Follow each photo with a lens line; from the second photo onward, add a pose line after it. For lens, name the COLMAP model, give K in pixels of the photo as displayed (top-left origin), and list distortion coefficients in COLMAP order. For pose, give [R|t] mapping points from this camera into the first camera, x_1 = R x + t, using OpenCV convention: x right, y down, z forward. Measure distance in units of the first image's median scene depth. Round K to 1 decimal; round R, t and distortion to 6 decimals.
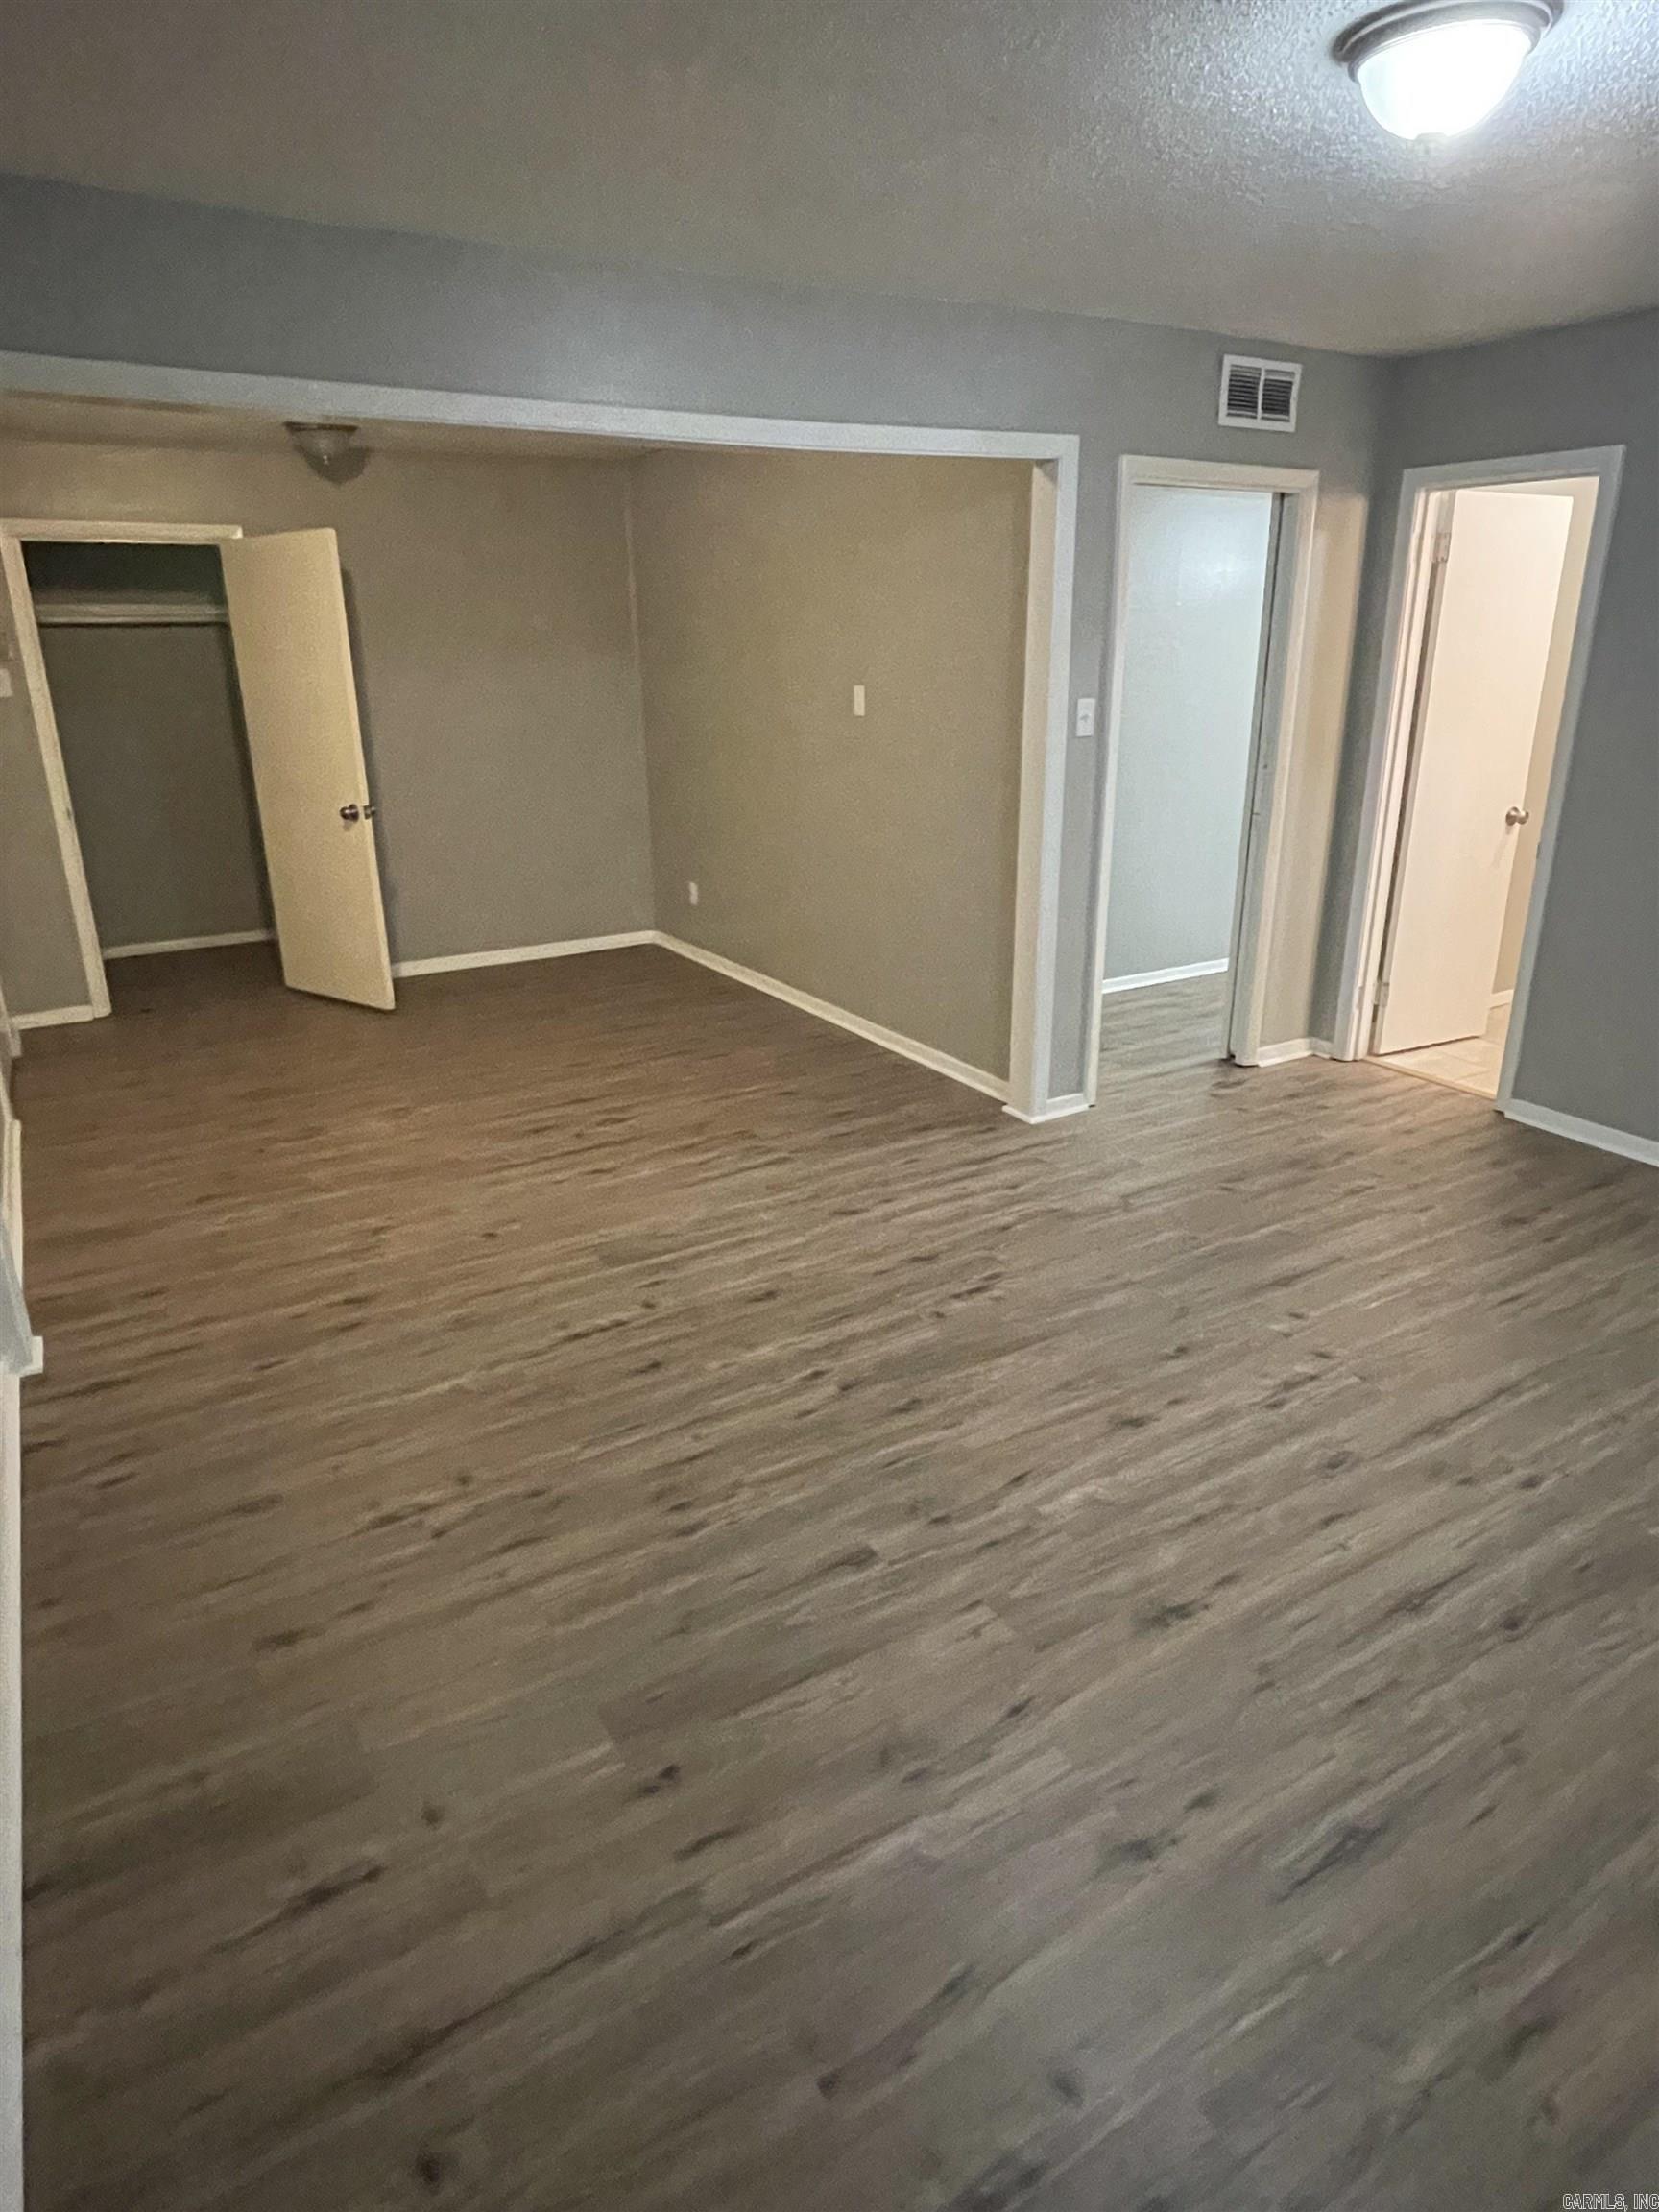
lens RADIAL K [[1285.6, 0, 826.0], [0, 1285.6, 1095.5], [0, 0, 1]] dist [0.000756, -0.004870]
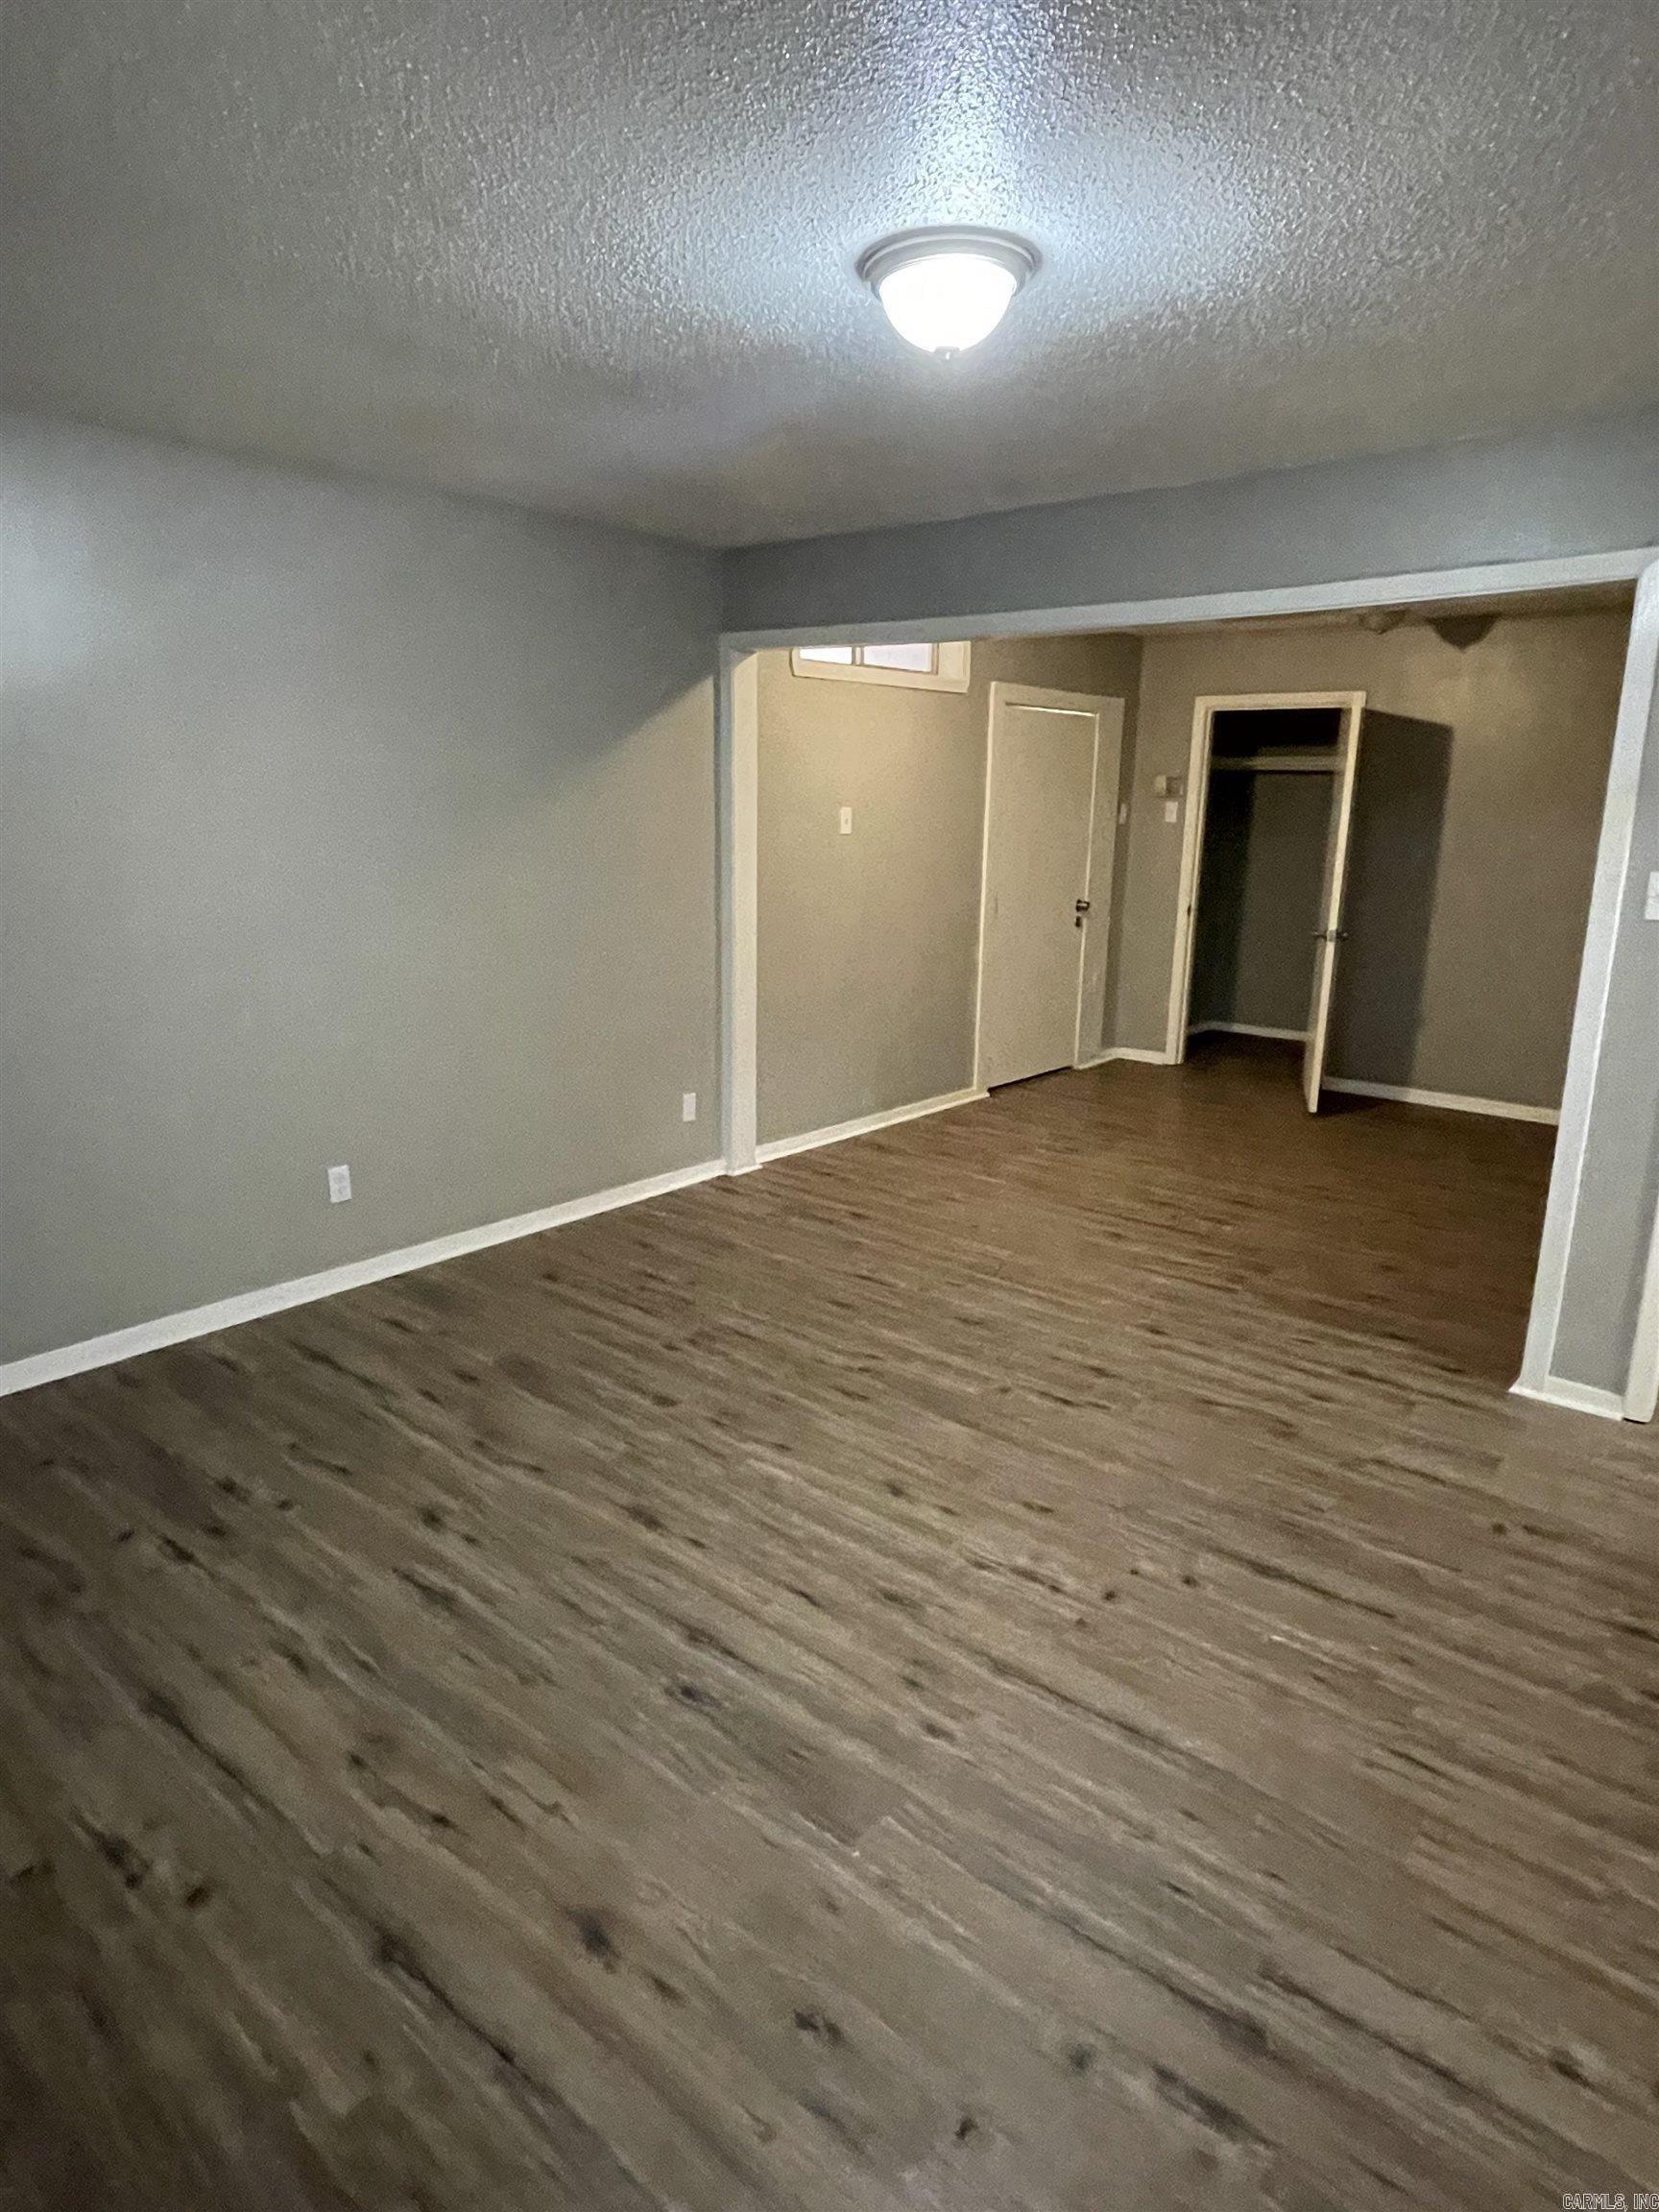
lens RADIAL K [[1285.6, 0, 826.0], [0, 1285.6, 1095.5], [0, 0, 1]] dist [0.000756, -0.004870]
pose [[0.315290, 0.236630, -0.919020, 0.940814], [-0.333843, 0.934170, 0.125998, -0.141370], [0.888336, 0.267083, 0.373532, 0.382258]]
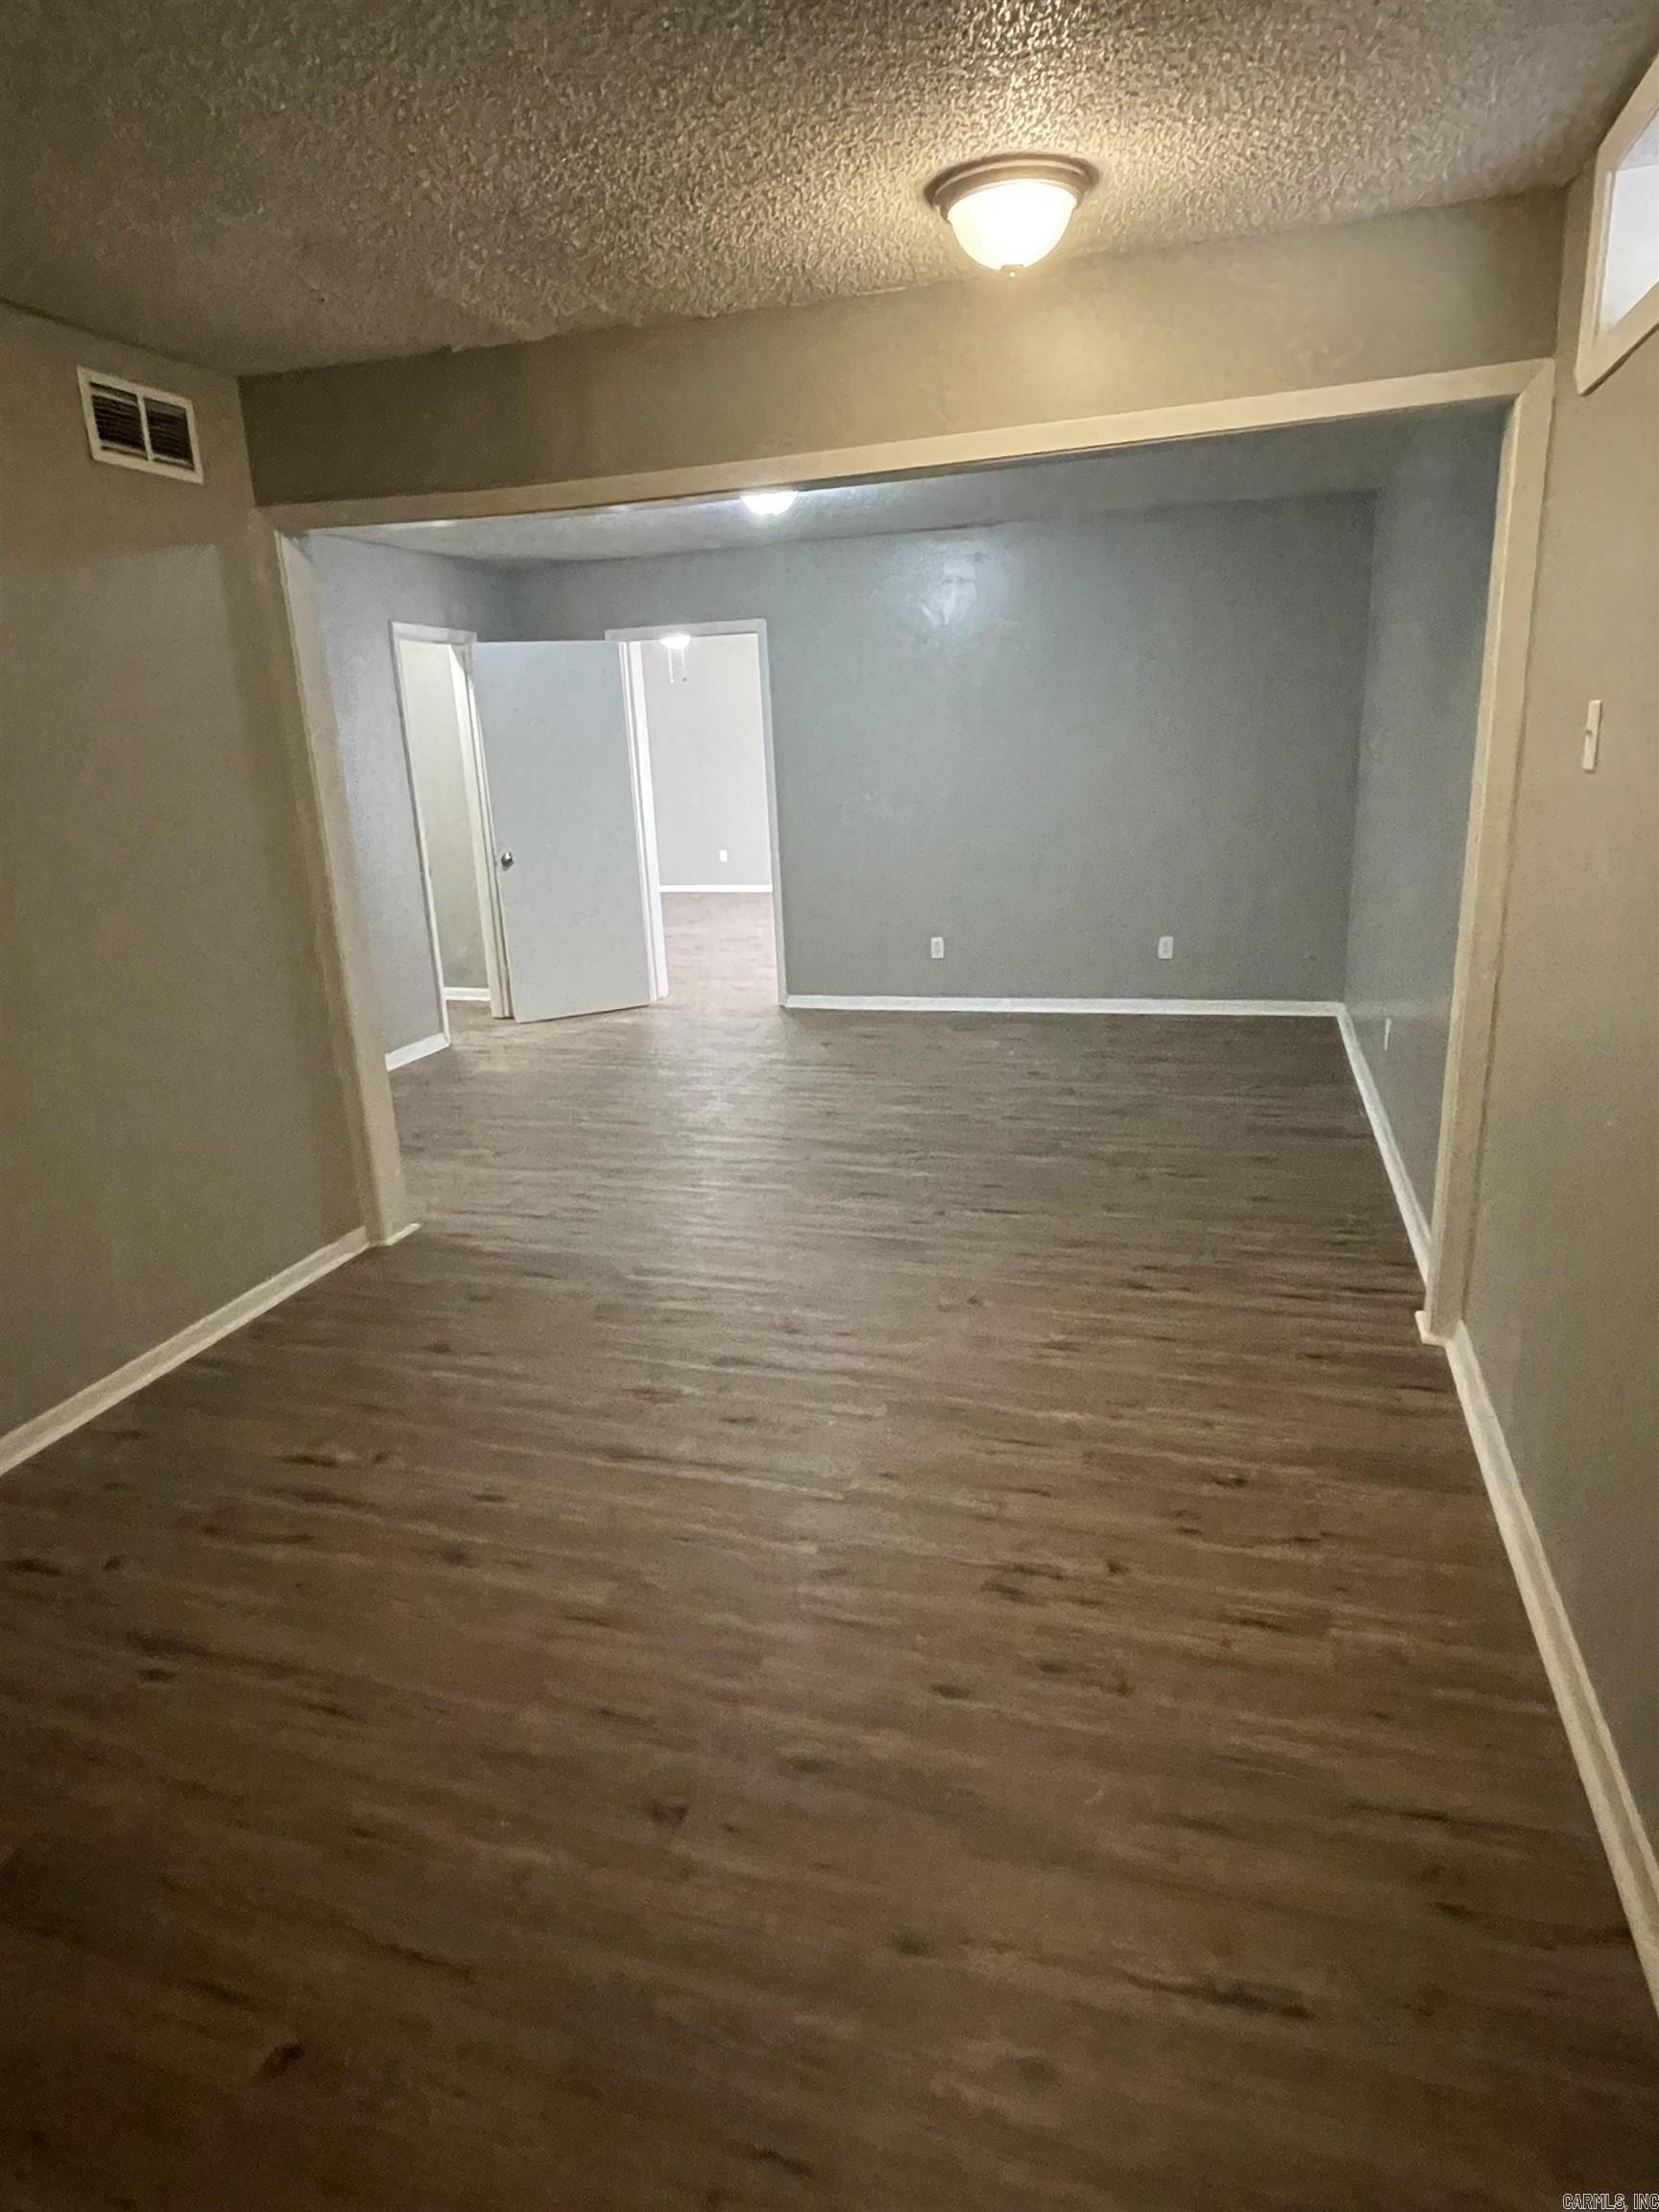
lens RADIAL K [[1285.6, 0, 826.0], [0, 1285.6, 1095.5], [0, 0, 1]] dist [0.000756, -0.004870]
pose [[-0.673417, -0.166758, 0.720209, -0.938452], [0.292799, 0.834390, 0.466972, -0.548616], [-0.678807, 0.525343, -0.513065, 1.640800]]
